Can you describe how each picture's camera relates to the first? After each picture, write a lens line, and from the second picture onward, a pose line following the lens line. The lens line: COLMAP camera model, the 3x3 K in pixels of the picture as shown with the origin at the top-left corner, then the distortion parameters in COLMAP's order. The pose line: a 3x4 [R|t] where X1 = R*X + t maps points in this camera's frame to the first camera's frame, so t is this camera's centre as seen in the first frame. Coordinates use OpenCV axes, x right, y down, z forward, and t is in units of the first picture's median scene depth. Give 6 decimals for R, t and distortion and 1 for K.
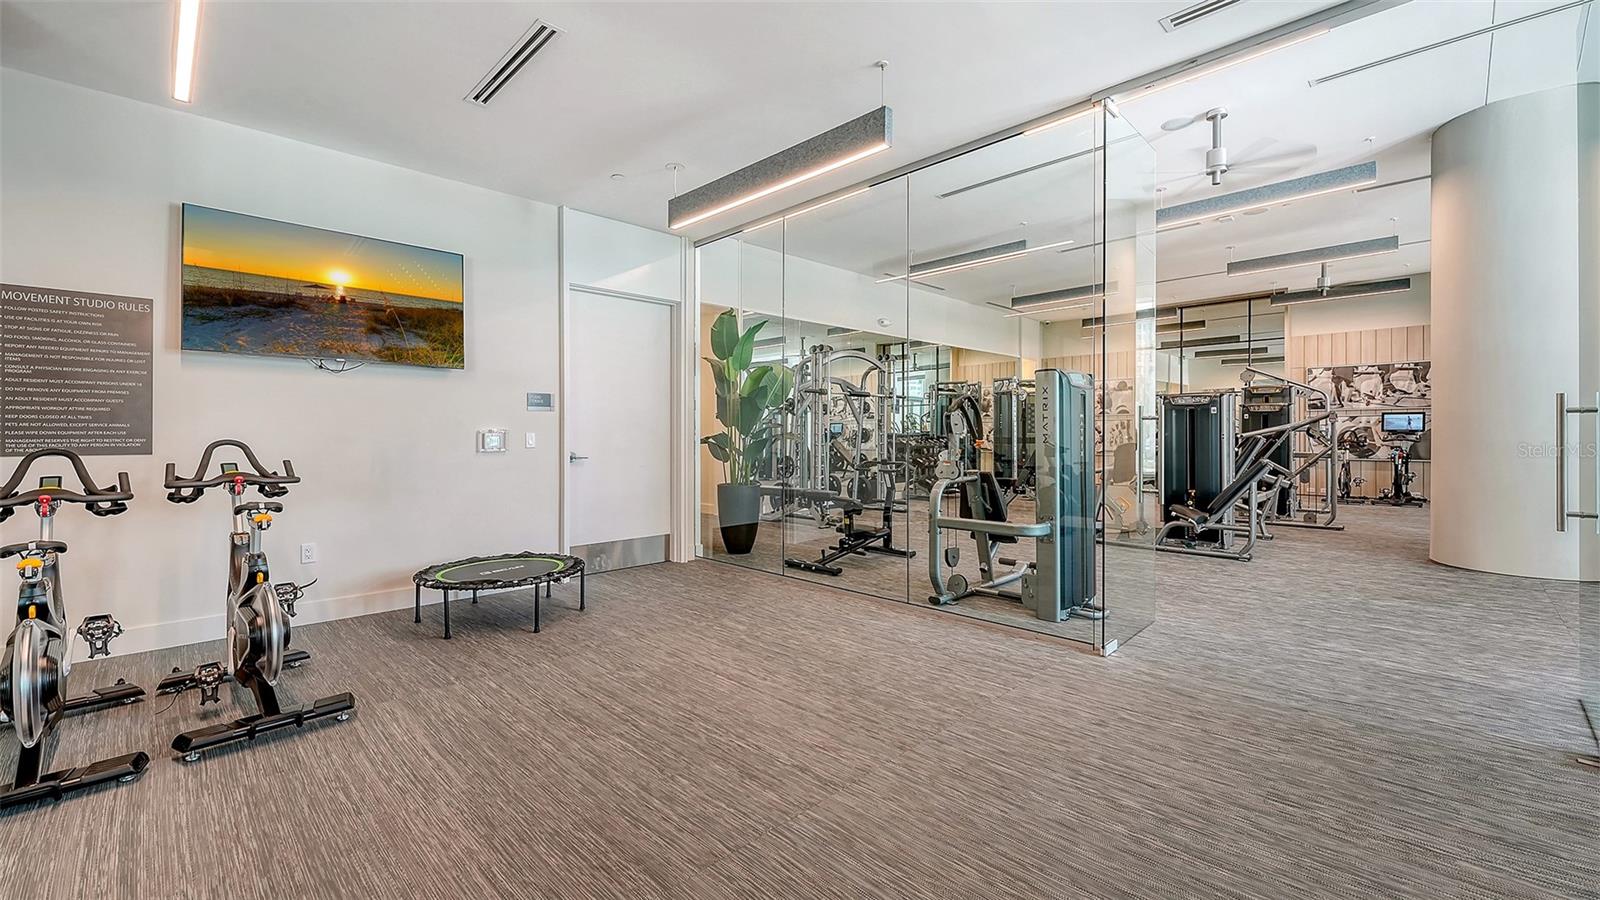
lens RADIAL K [[650.2, 0, 792.7], [0, 650.2, 434.2], [0, 0, 1]] dist [0.001203, 0.000083]
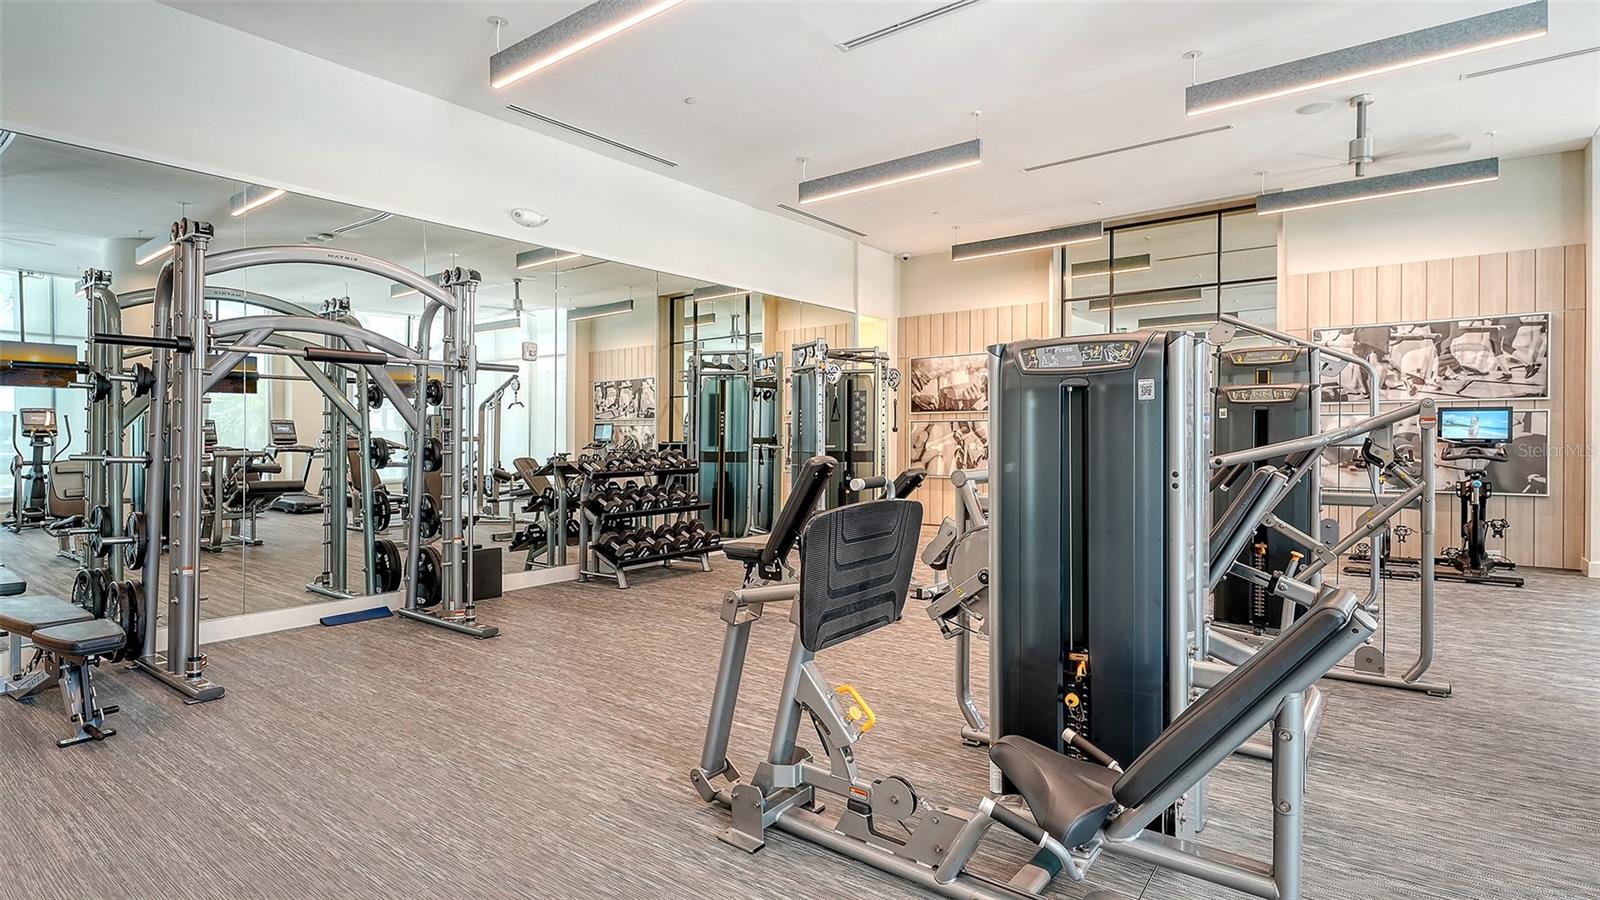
lens RADIAL K [[798.8, 0, 803.7], [0, 798.8, 447.5], [0, 0, 1]] dist [0.017357, 0.000160]
pose [[0.988454, -0.003416, 0.151486, 0.263408], [0.001184, 0.999890, 0.014818, -0.010220], [-0.151519, -0.014468, 0.988348, 0.399140]]
